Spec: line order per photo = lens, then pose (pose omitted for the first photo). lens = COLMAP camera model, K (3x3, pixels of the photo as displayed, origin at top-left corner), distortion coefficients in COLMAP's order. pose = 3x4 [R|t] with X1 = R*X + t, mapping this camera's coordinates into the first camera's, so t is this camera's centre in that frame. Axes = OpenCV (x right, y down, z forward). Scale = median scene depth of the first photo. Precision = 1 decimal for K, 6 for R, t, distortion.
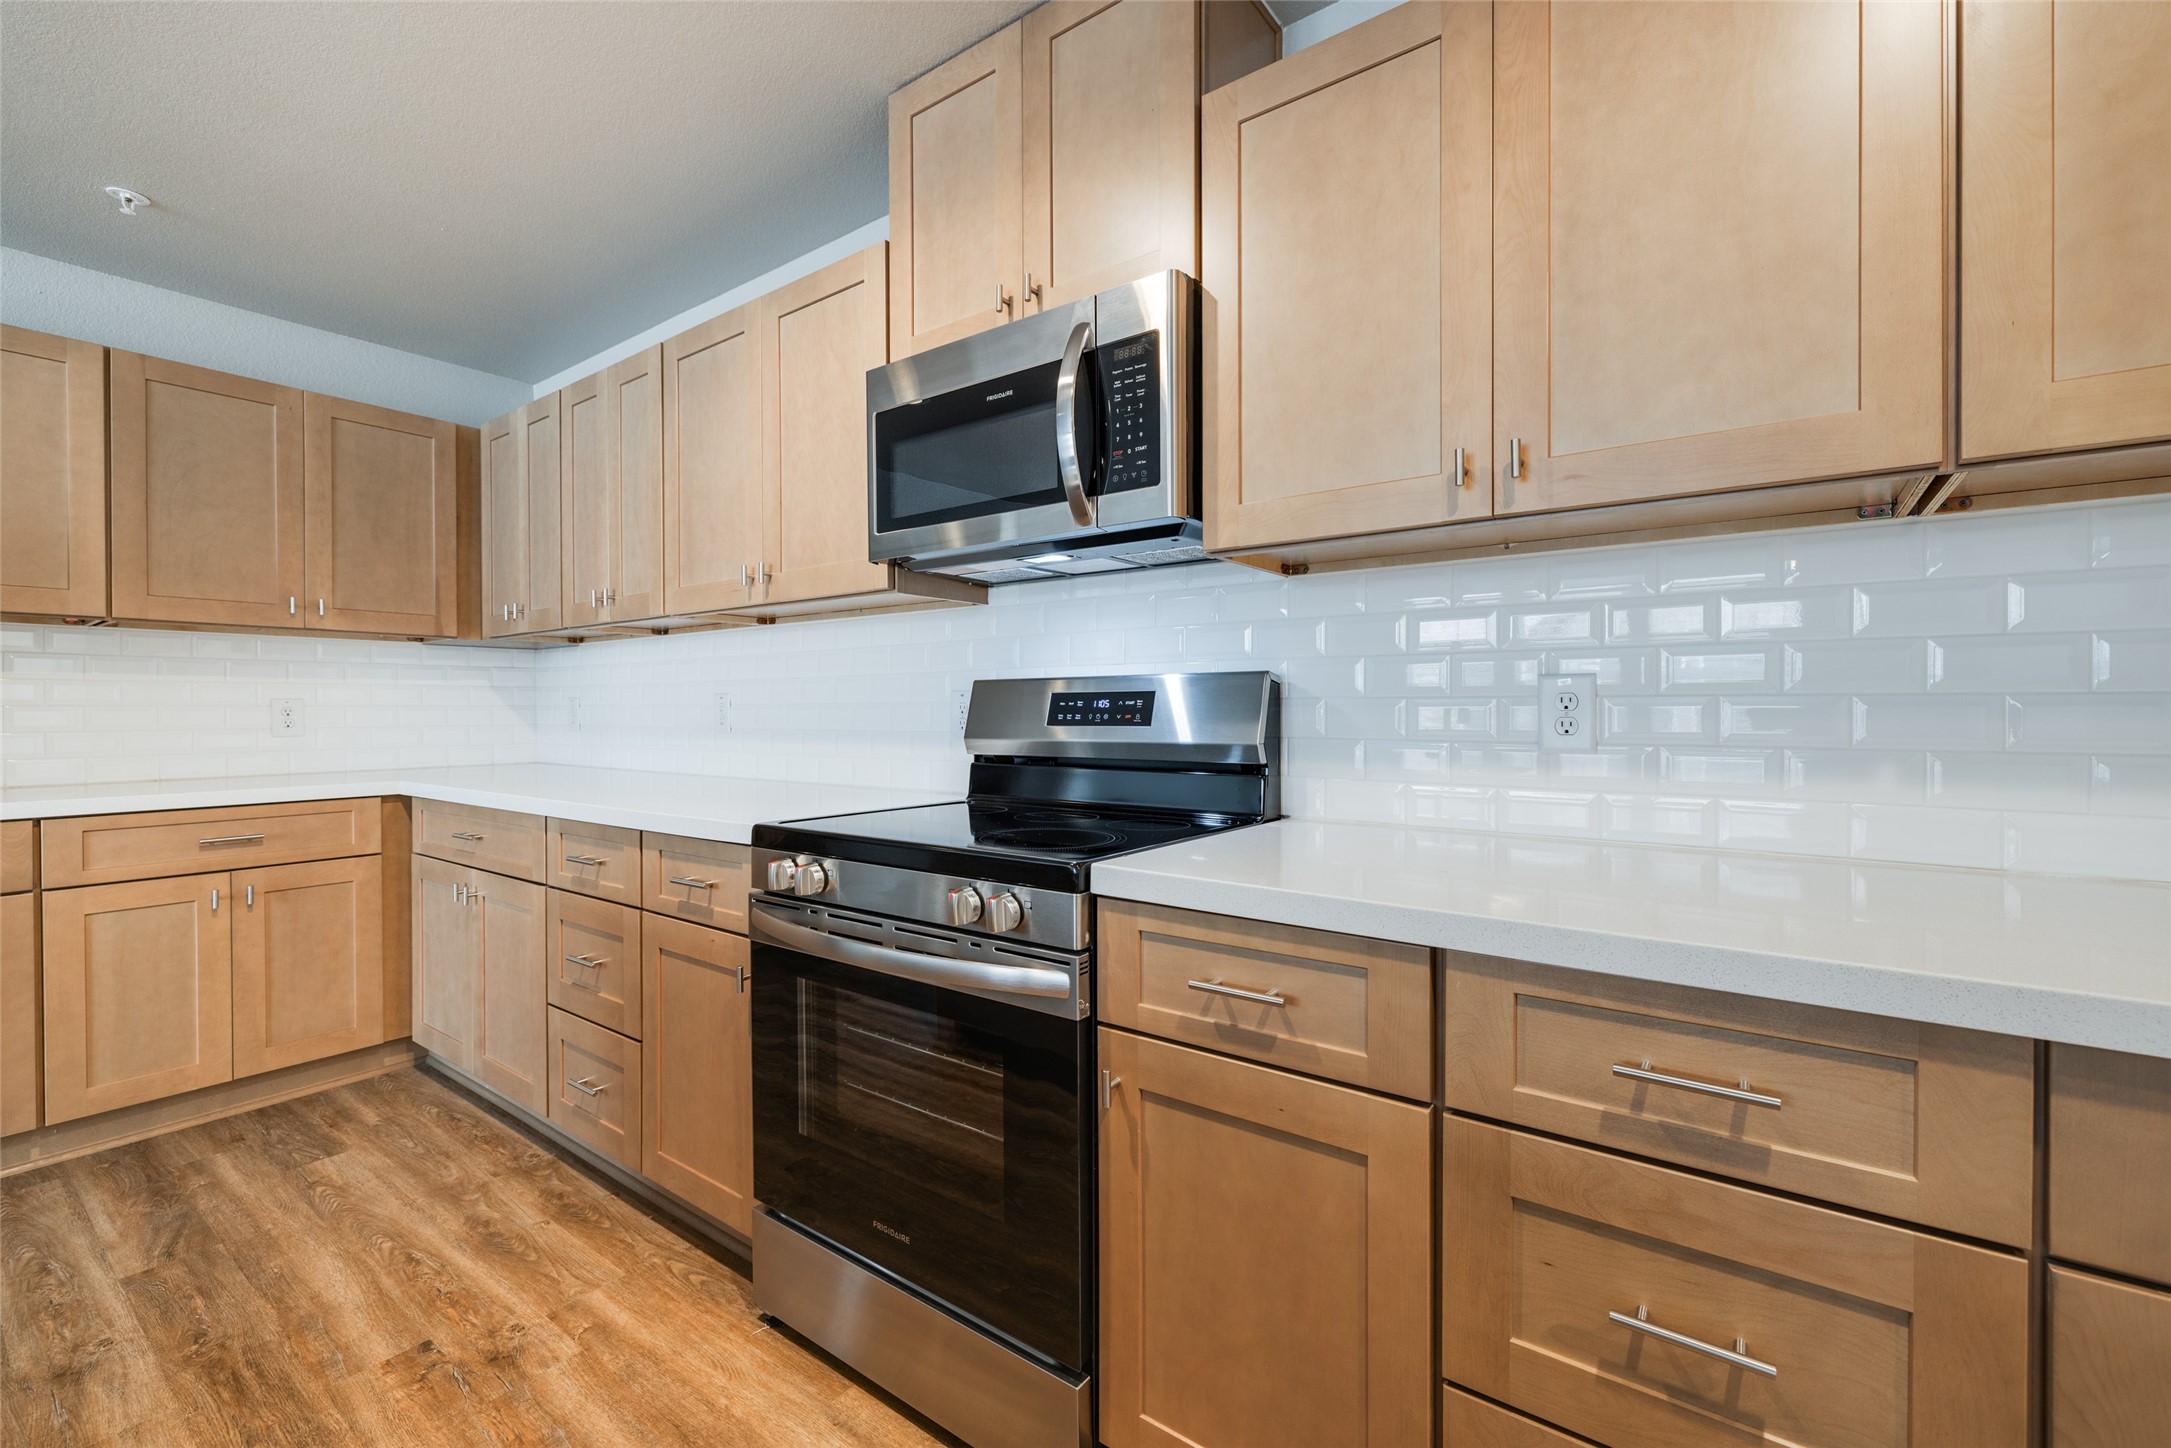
lens RADIAL K [[888.0, 0, 1044.6], [0, 888.0, 710.6], [0, 0, 1]] dist [0.000165, -0.000186]
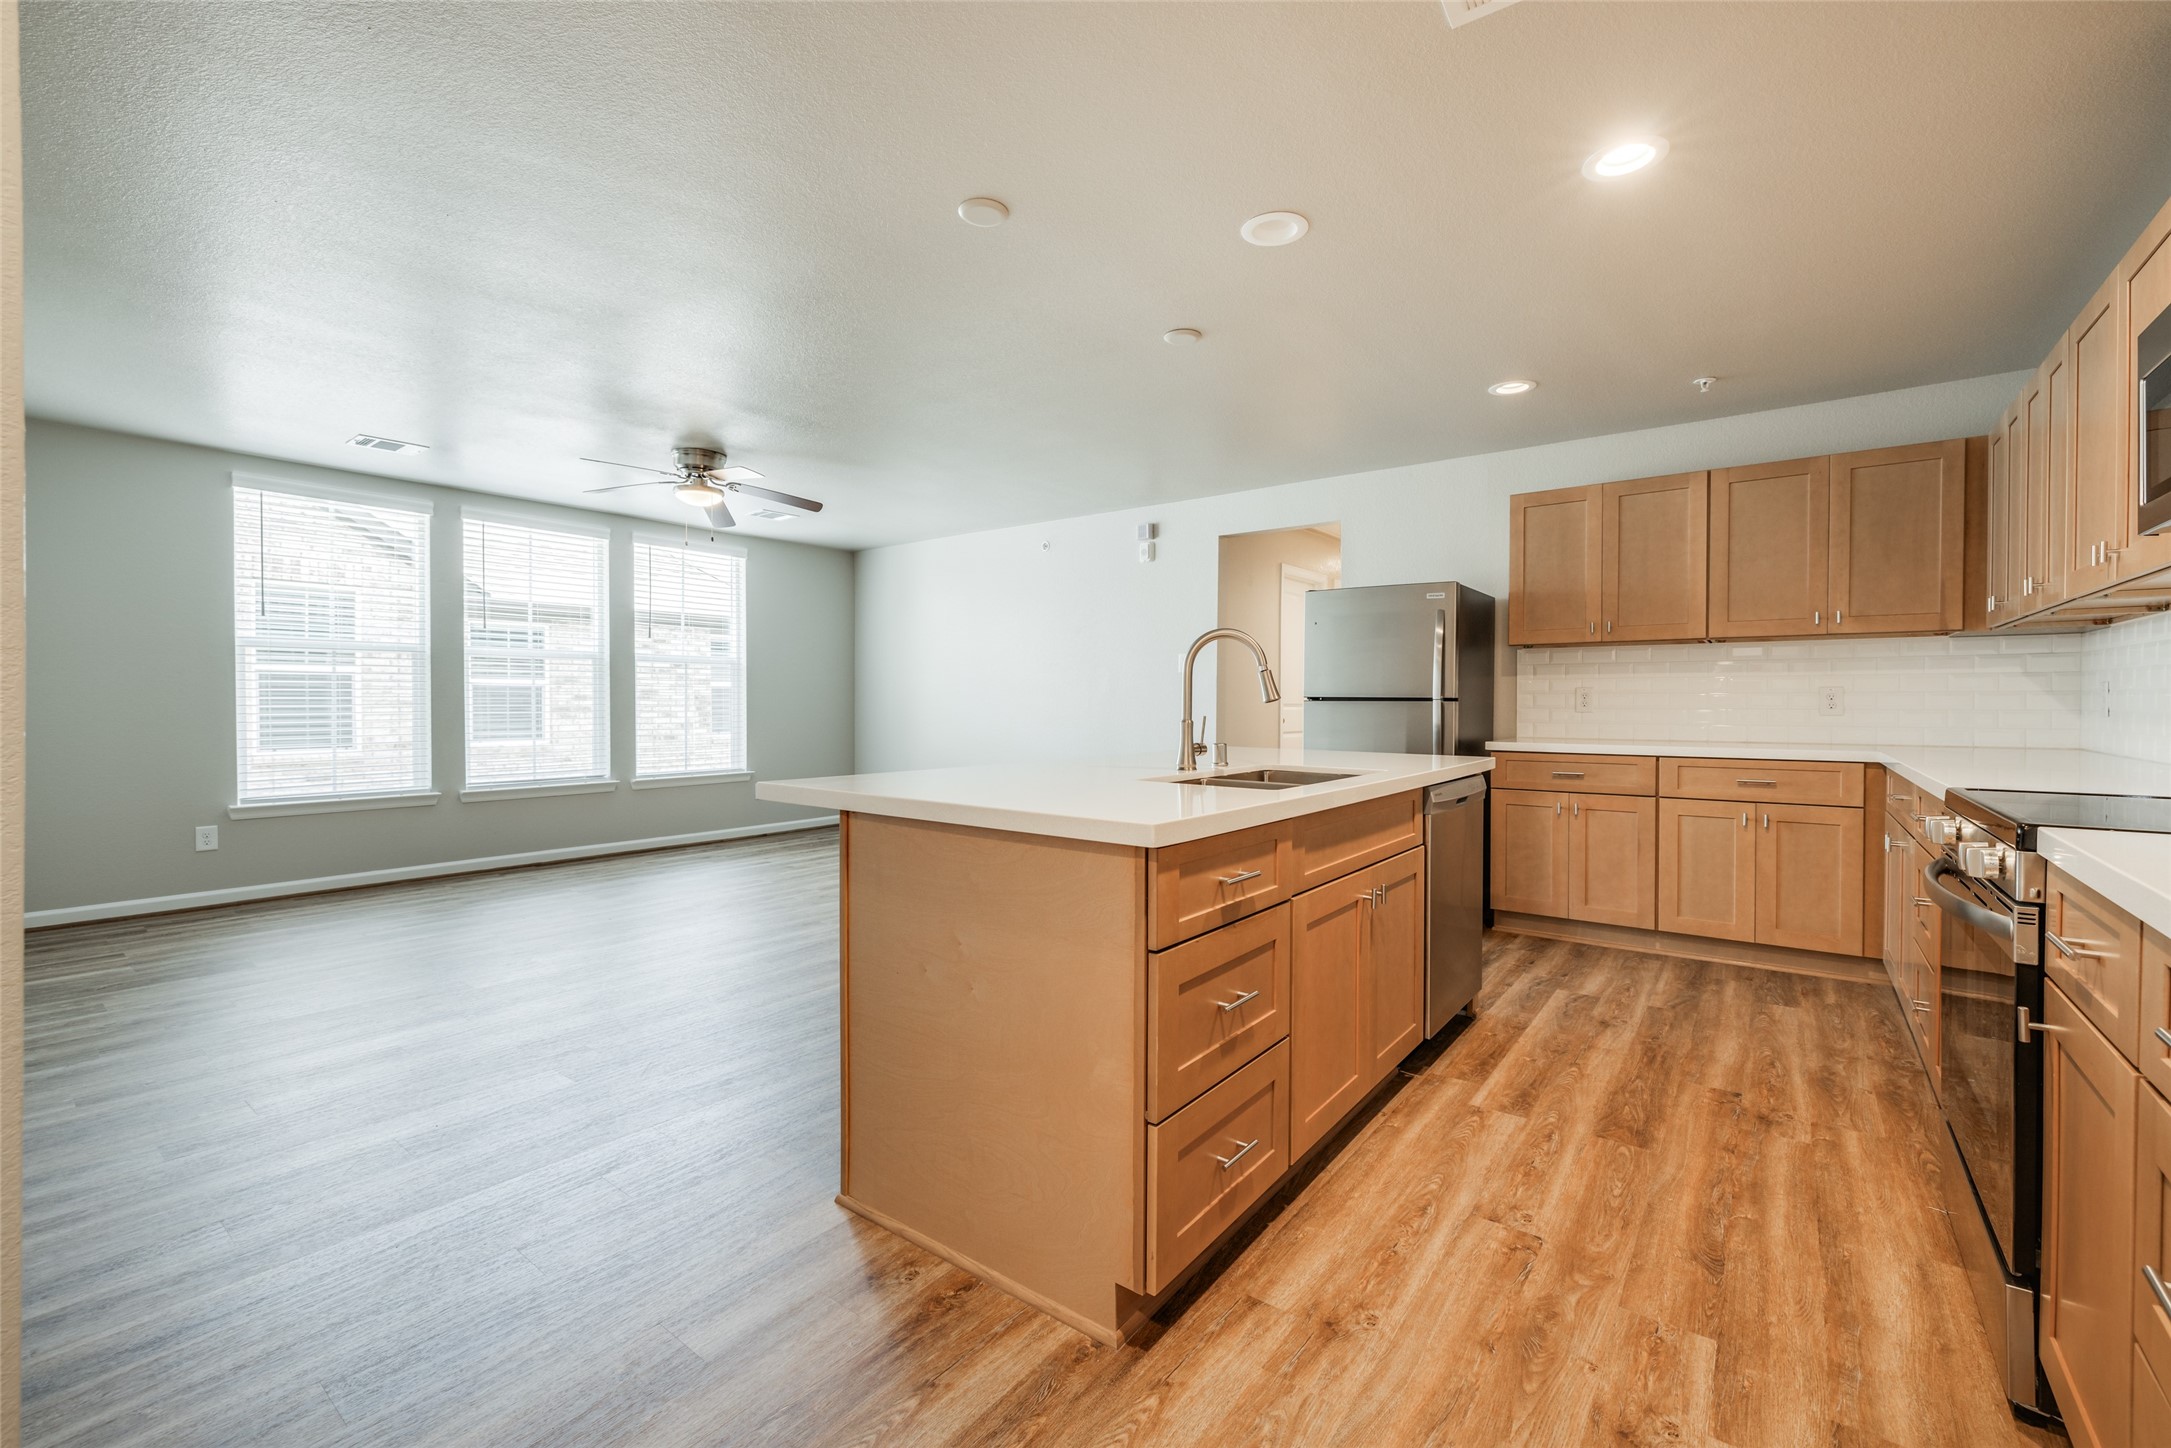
lens RADIAL K [[888.0, 0, 1044.6], [0, 888.0, 710.6], [0, 0, 1]] dist [0.000165, -0.000186]
pose [[-0.080931, 0.012846, -0.996637, 0.771120], [-0.004767, 0.999901, 0.013275, 0.013425], [0.996708, 0.005826, -0.080861, -0.083536]]
